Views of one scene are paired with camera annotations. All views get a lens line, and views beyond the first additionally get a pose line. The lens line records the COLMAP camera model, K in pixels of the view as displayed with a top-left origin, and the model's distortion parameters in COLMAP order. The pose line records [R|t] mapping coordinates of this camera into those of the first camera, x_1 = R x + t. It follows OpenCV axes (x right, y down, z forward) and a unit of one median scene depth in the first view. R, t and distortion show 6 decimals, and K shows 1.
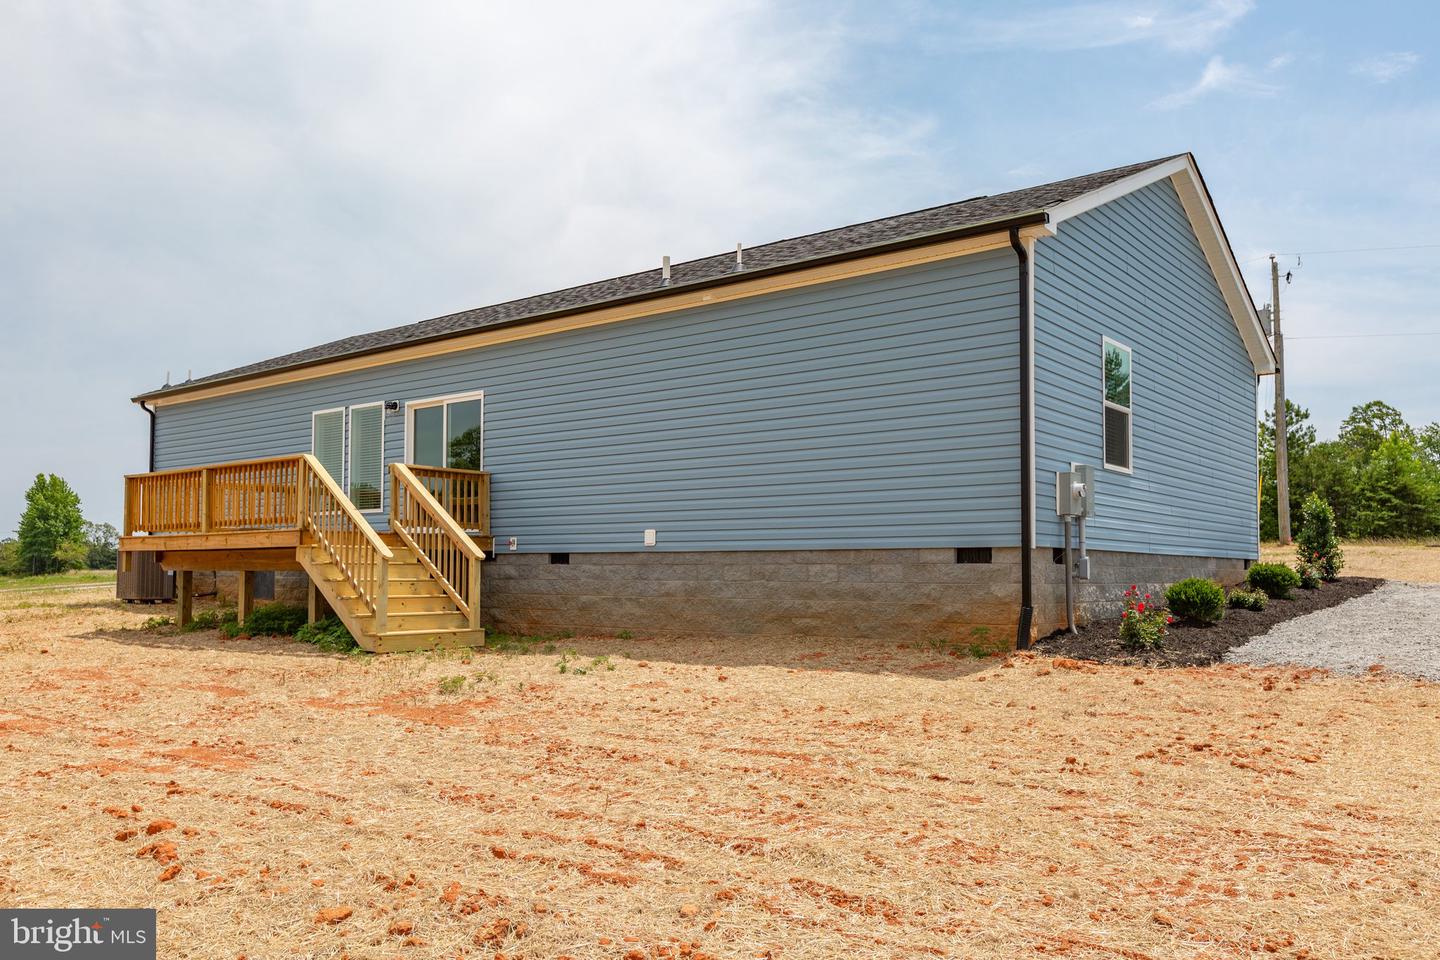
lens RADIAL K [[1107.5, 0, 720.4], [0, 1107.5, 482.6], [0, 0, 1]] dist [0.008953, 0.001075]
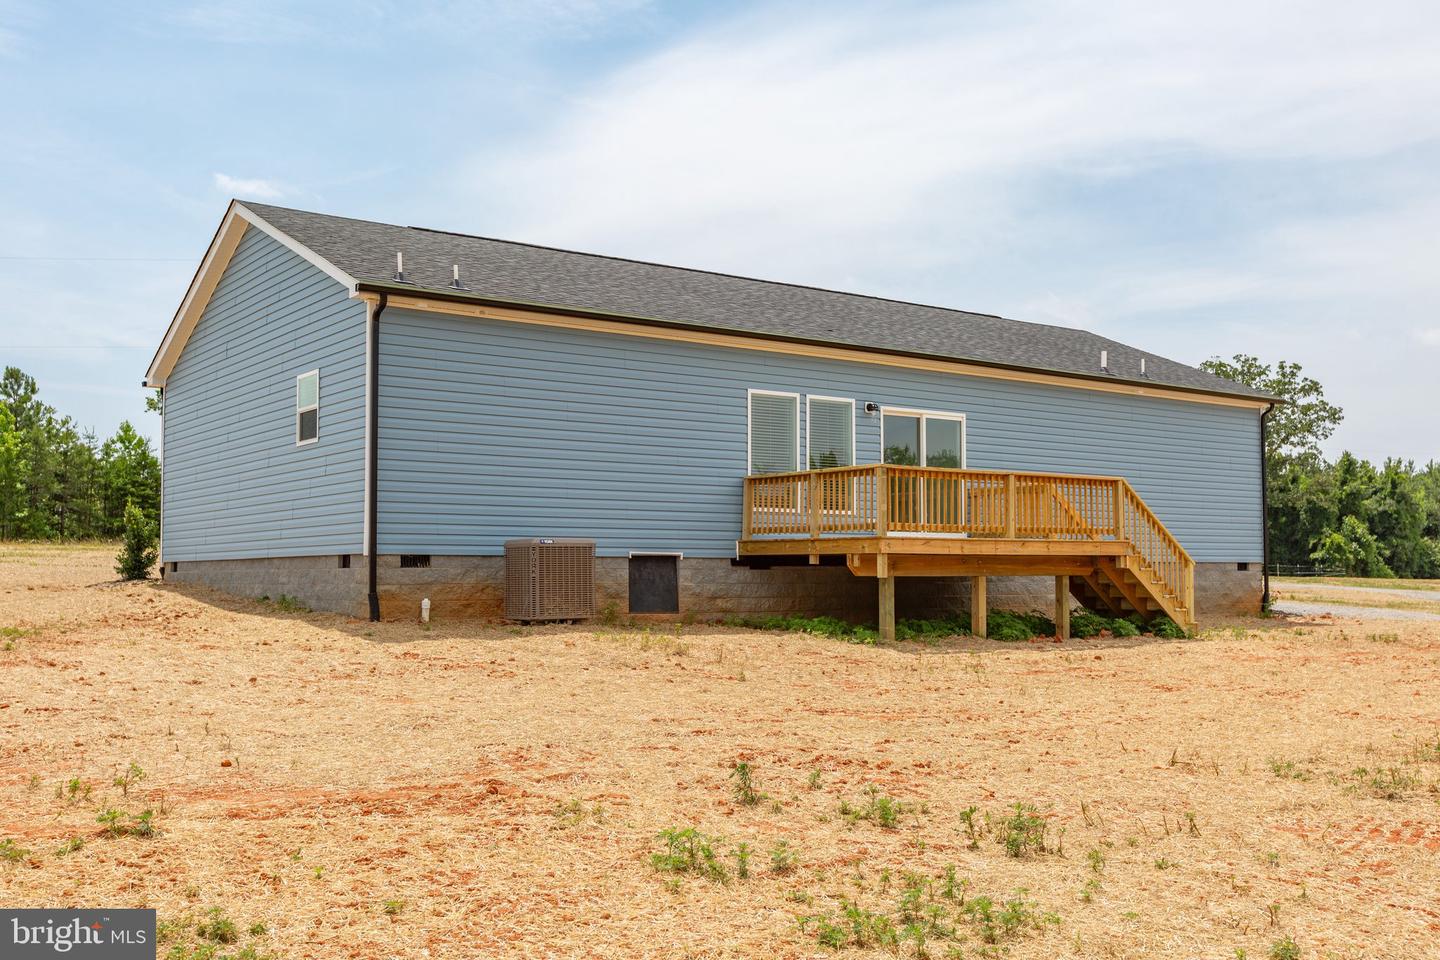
lens RADIAL K [[1419.6, 0, 720.8], [0, 1419.6, 481.4], [0, 0, 1]] dist [-0.007877, 0.000000]
pose [[0.277079, 0.062162, 0.958834, -1.636705], [-0.073608, 0.996346, -0.043323, 0.063930], [-0.958024, -0.058574, 0.280642, 0.826453]]
